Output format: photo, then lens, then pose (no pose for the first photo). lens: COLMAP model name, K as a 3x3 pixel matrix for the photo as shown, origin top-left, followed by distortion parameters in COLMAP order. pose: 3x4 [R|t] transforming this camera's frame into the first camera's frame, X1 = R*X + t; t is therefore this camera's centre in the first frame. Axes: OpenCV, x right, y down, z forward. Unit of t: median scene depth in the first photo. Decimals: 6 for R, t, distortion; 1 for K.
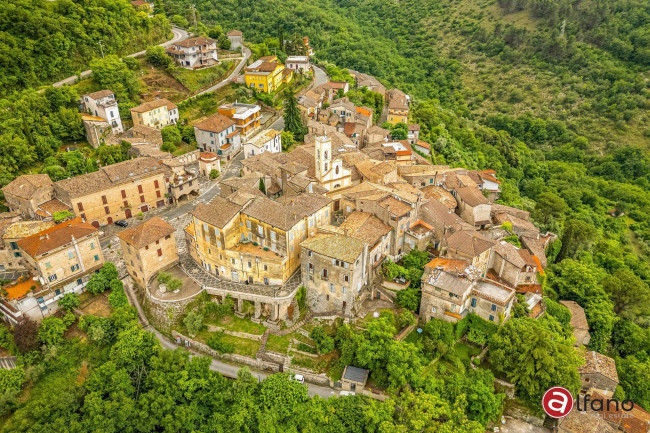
lens RADIAL K [[482.5, 0, 325.7], [0, 482.5, 214.4], [0, 0, 1]] dist [0.075152, -0.075095]
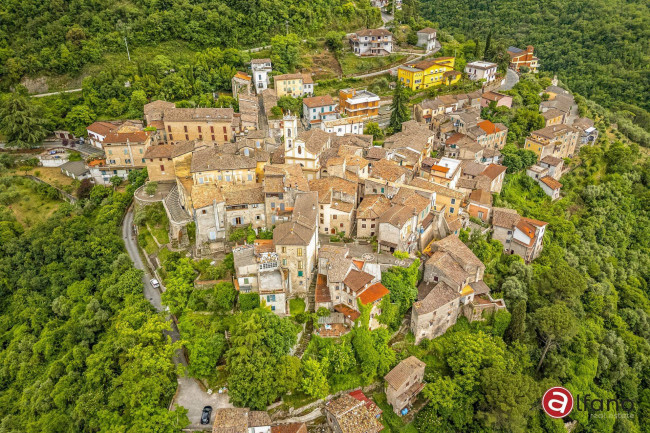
lens RADIAL K [[482.5, 0, 325.7], [0, 482.5, 214.4], [0, 0, 1]] dist [0.075152, -0.075095]
pose [[0.730678, 0.338098, -0.593126, 0.885927], [-0.339396, 0.933695, 0.114126, -0.116723], [0.592385, 0.117915, 0.796980, 0.211249]]
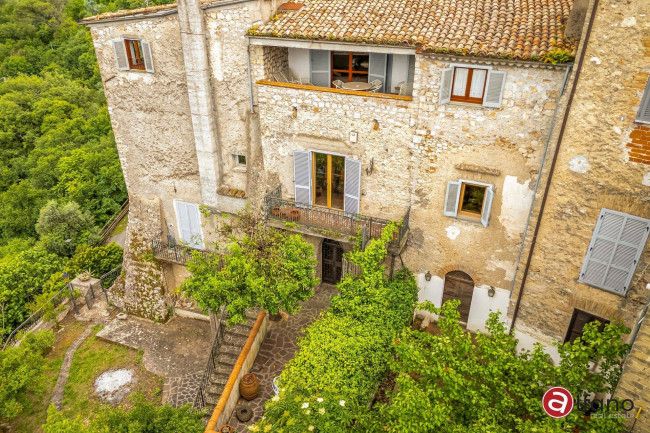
lens RADIAL K [[486.8, 0, 325.0], [0, 486.8, 216.5], [0, 0, 1]] dist [0.090396, -0.097778]
pose [[0.166562, 0.475813, -0.863631, 0.238831], [-0.489927, 0.800035, 0.346287, 0.044493], [0.855704, 0.365438, 0.366369, 0.912425]]
